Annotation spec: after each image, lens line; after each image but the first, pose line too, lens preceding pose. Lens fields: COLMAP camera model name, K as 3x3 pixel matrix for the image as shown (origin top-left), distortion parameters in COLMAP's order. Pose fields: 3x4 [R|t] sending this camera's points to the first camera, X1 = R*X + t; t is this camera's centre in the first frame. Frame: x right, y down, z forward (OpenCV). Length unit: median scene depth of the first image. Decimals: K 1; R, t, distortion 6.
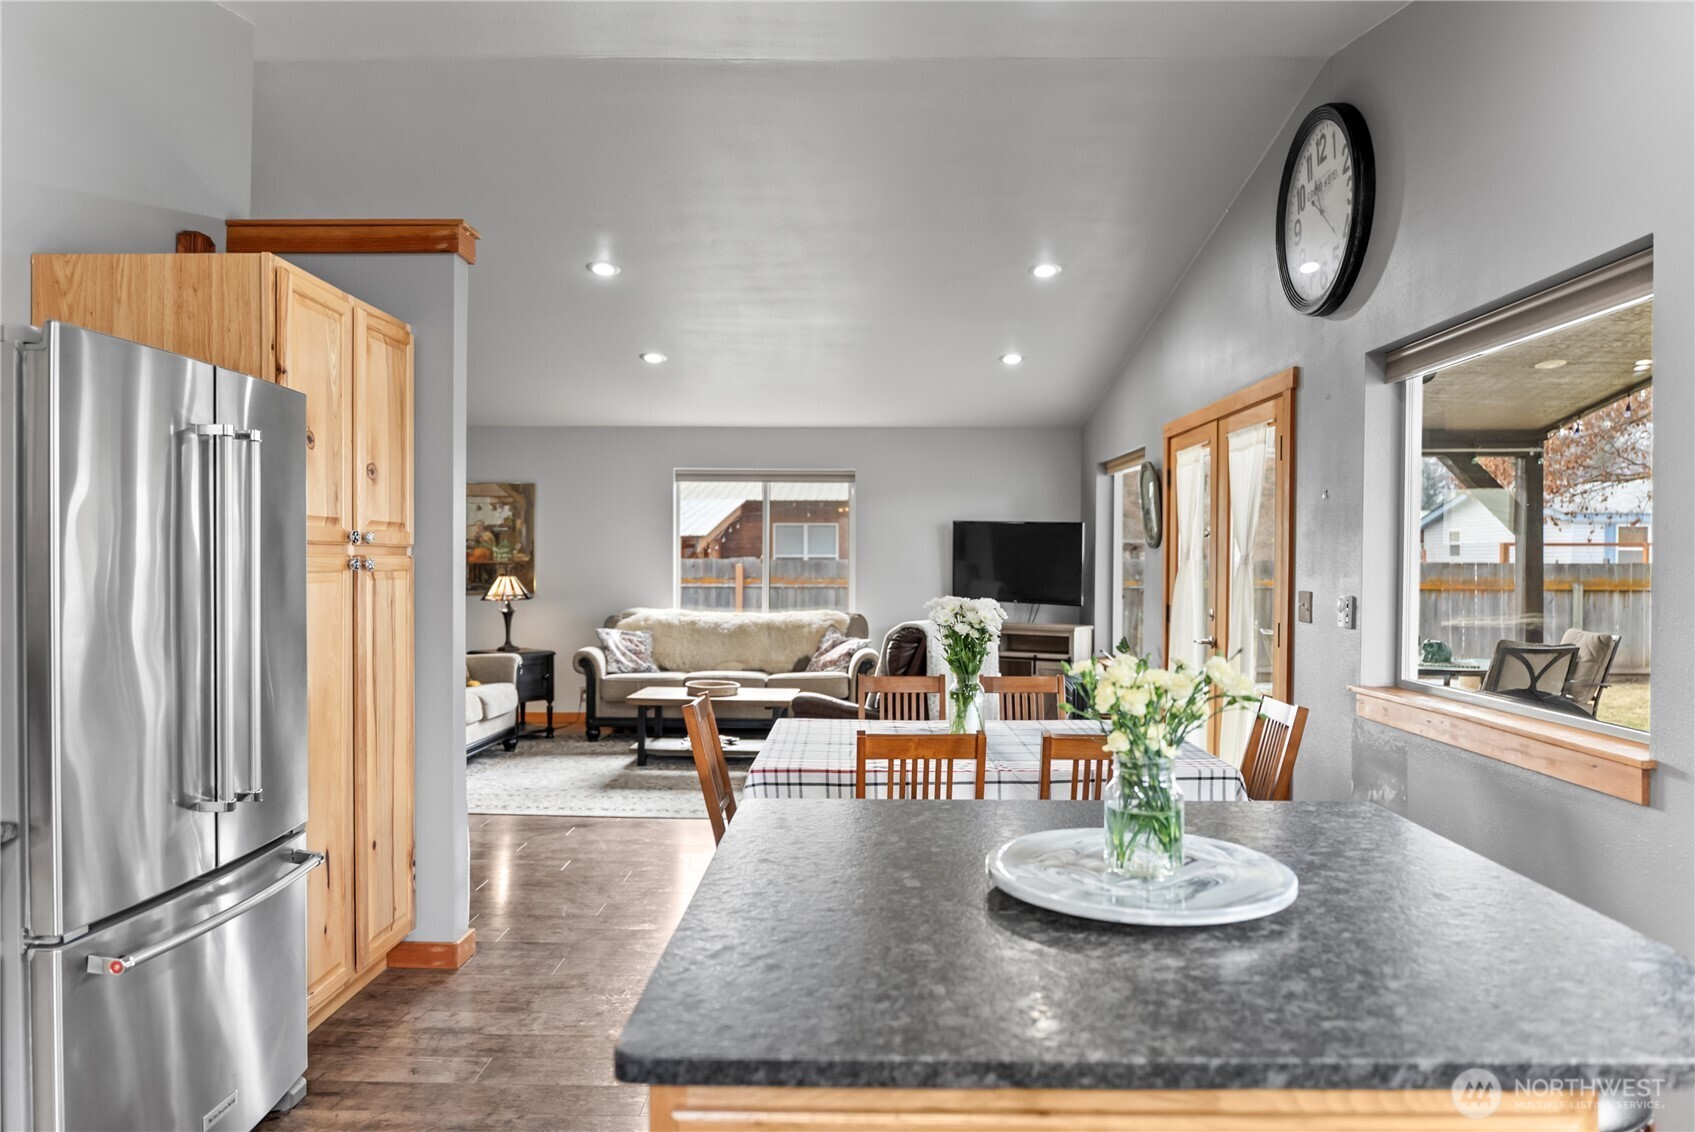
lens RADIAL K [[1151.2, 0, 847.5], [0, 1151.2, 566.0], [0, 0, 1]] dist [-0.017875, 0.001313]
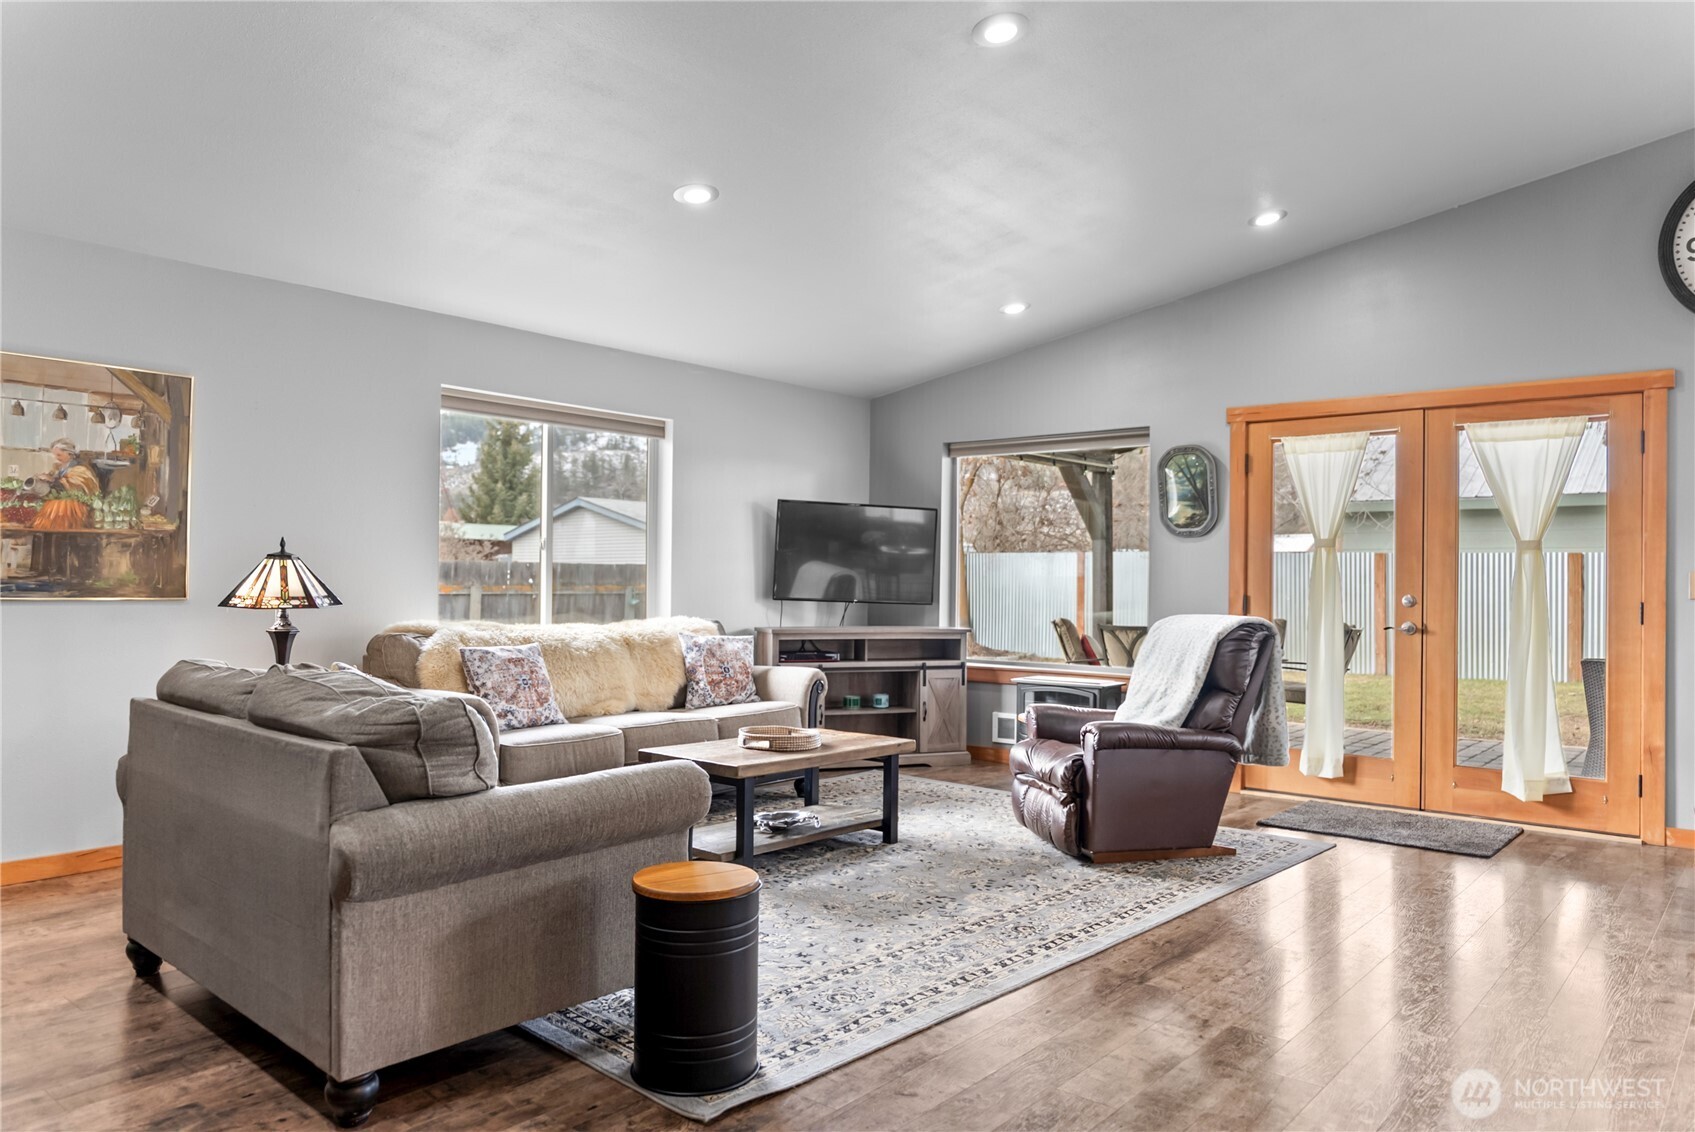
lens RADIAL K [[1151.2, 0, 847.5], [0, 1151.2, 566.0], [0, 0, 1]] dist [-0.017875, 0.001313]
pose [[0.626062, 0.013065, 0.779664, -0.480539], [-0.002160, 0.999885, -0.015021, 0.017297], [-0.779770, 0.007720, 0.626018, 0.464893]]
